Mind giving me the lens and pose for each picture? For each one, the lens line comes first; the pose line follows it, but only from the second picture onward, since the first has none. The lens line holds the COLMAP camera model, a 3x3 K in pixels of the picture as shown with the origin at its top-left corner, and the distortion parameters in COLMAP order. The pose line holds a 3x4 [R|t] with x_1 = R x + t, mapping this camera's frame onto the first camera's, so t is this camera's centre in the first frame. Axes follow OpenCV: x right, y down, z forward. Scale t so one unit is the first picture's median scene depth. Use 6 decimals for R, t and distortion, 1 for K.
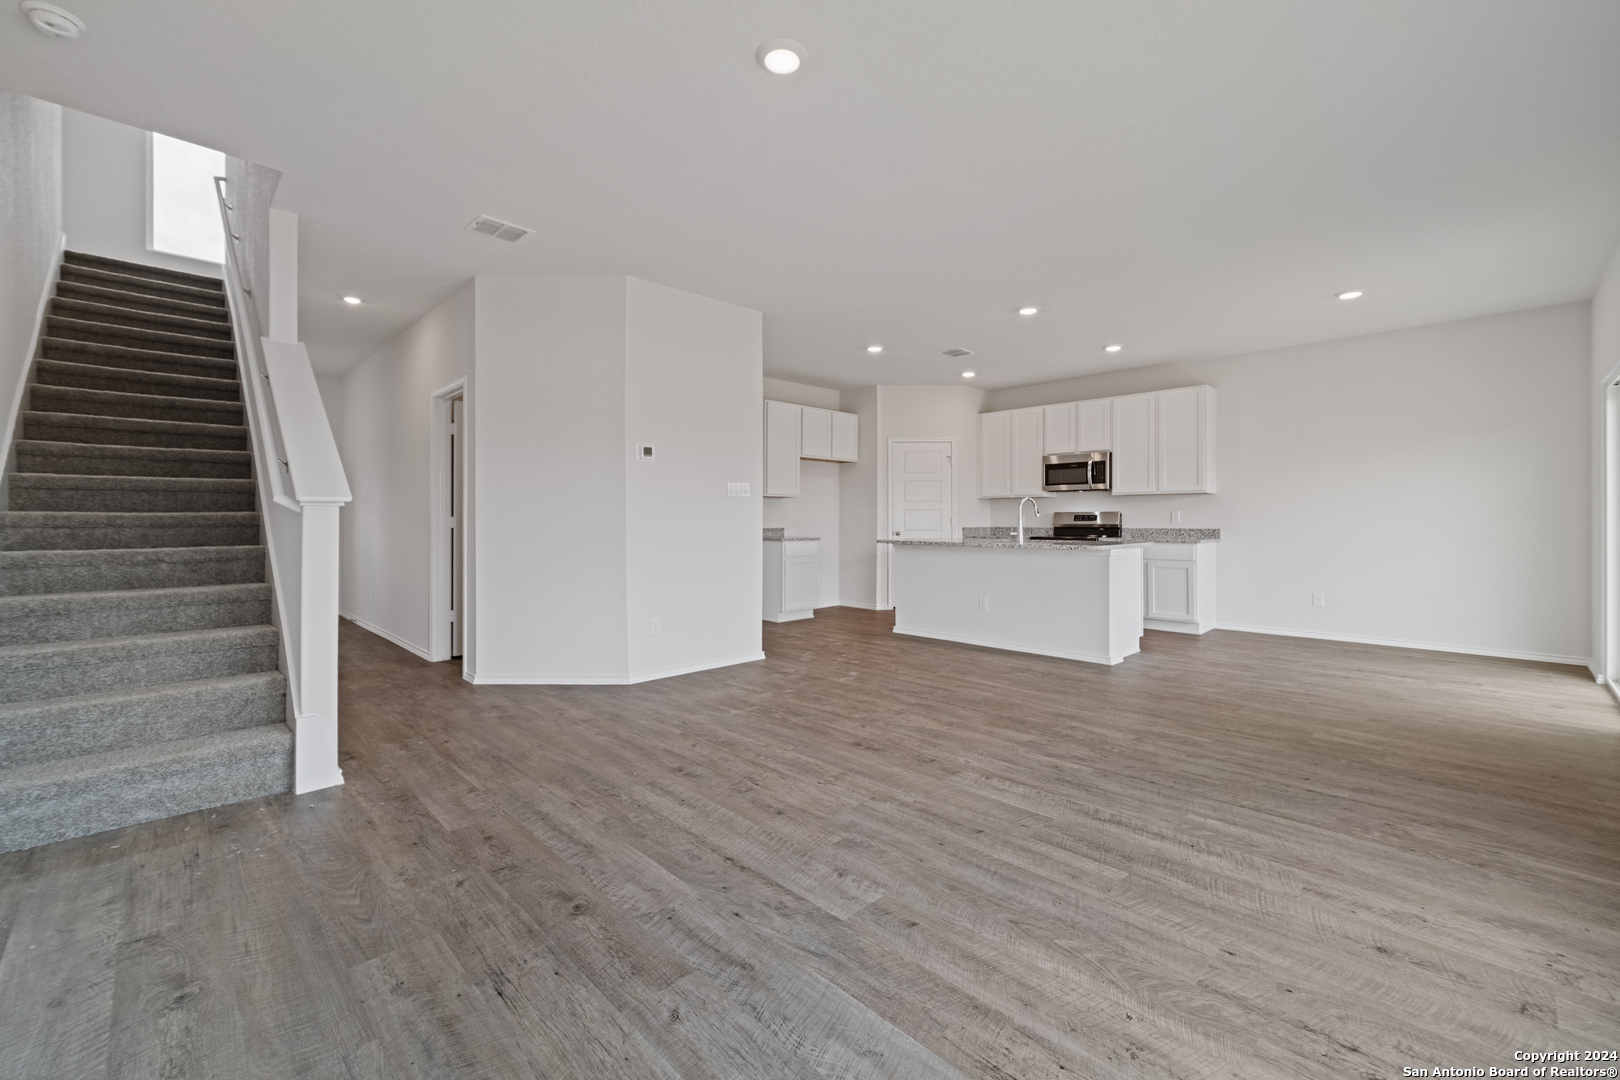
lens RADIAL K [[669.6, 0, 809.8], [0, 669.6, 521.5], [0, 0, 1]] dist [0.001125, 0.001015]
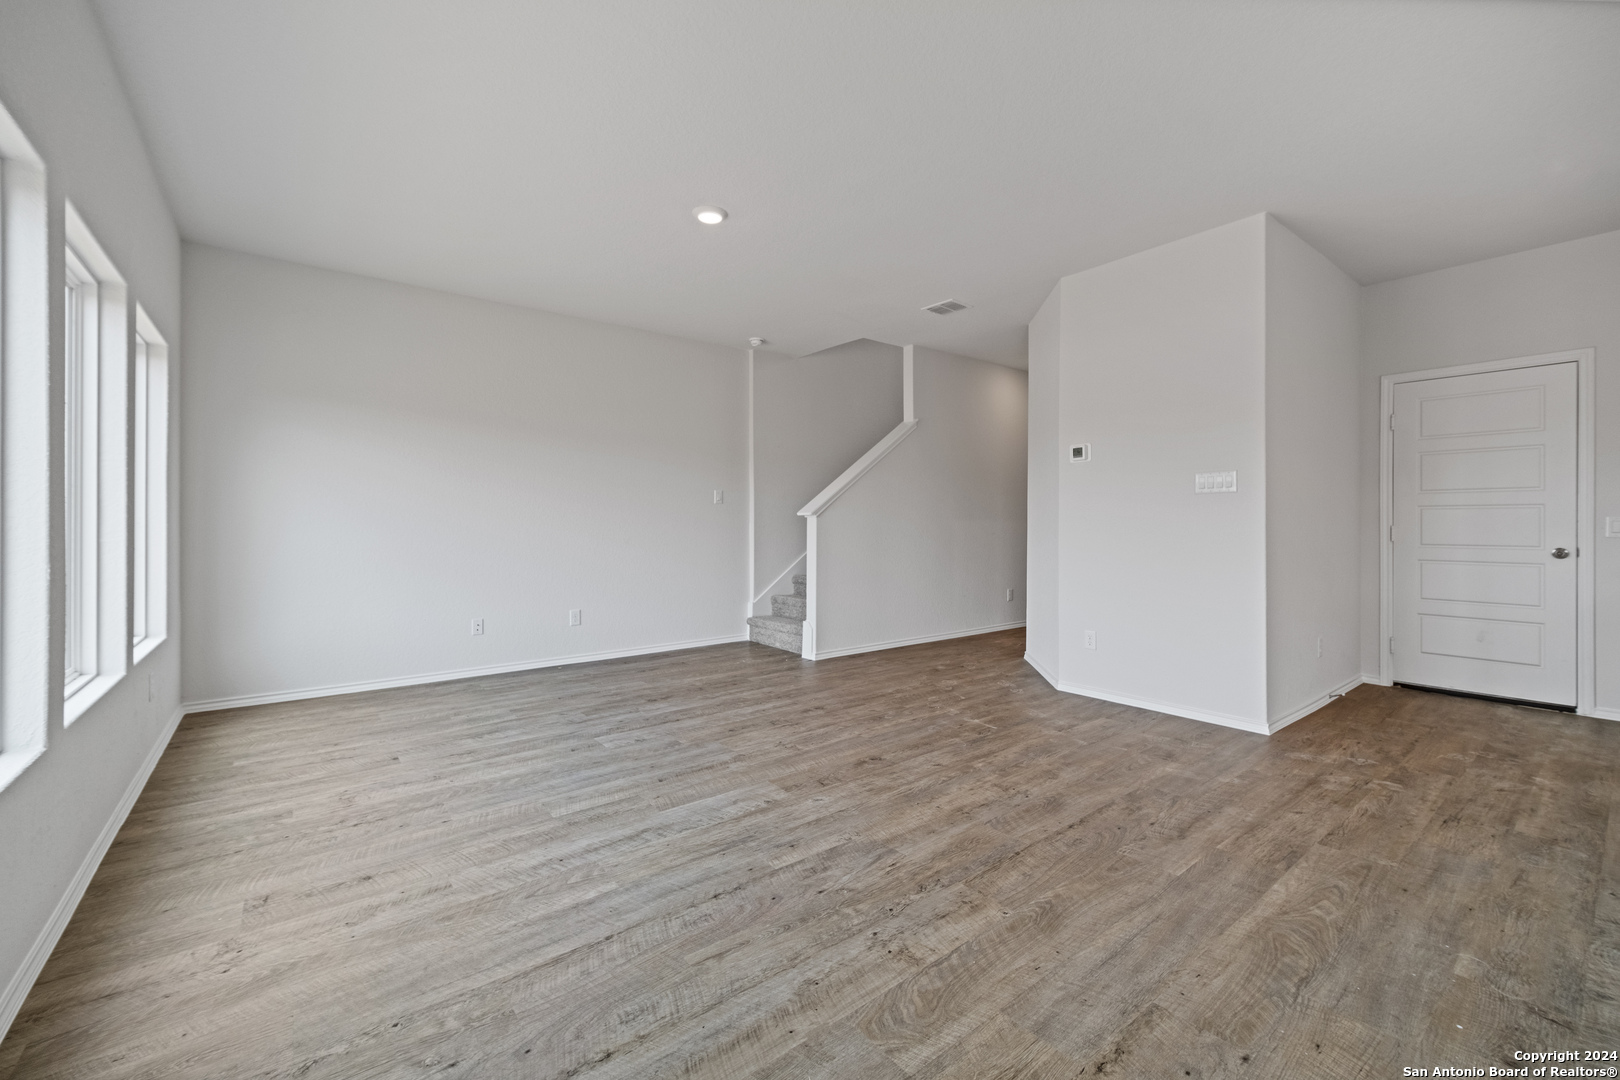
lens RADIAL K [[669.6, 0, 809.8], [0, 669.6, 521.5], [0, 0, 1]] dist [0.001125, 0.001015]
pose [[-0.106995, -0.002779, -0.994256, 1.173878], [-0.002767, 0.999993, -0.002497, -0.004550], [0.994256, 0.002484, -0.107002, 1.143981]]
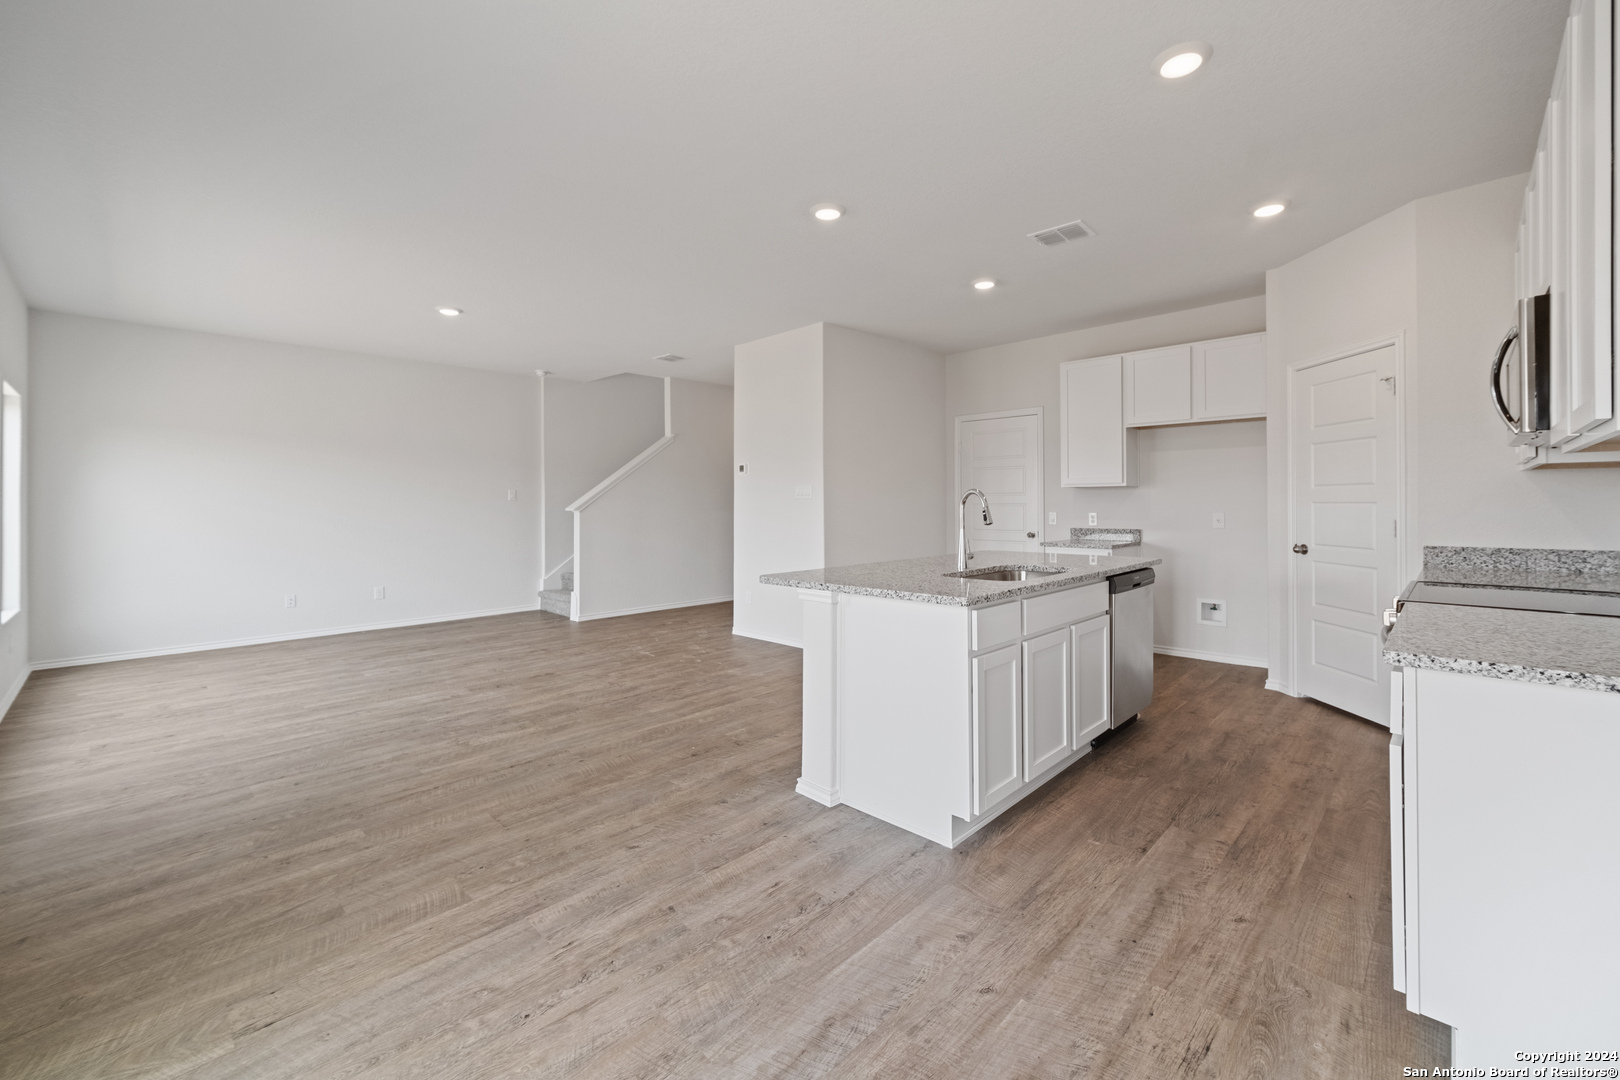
lens RADIAL K [[668.8, 0, 813.6], [0, 668.8, 502.2], [0, 0, 1]] dist [0.001871, 0.001136]
pose [[0.027051, -0.002586, -0.999631, 1.793999], [0.002480, 0.999994, -0.002520, -0.051186], [0.999631, -0.002411, 0.027057, 1.763095]]
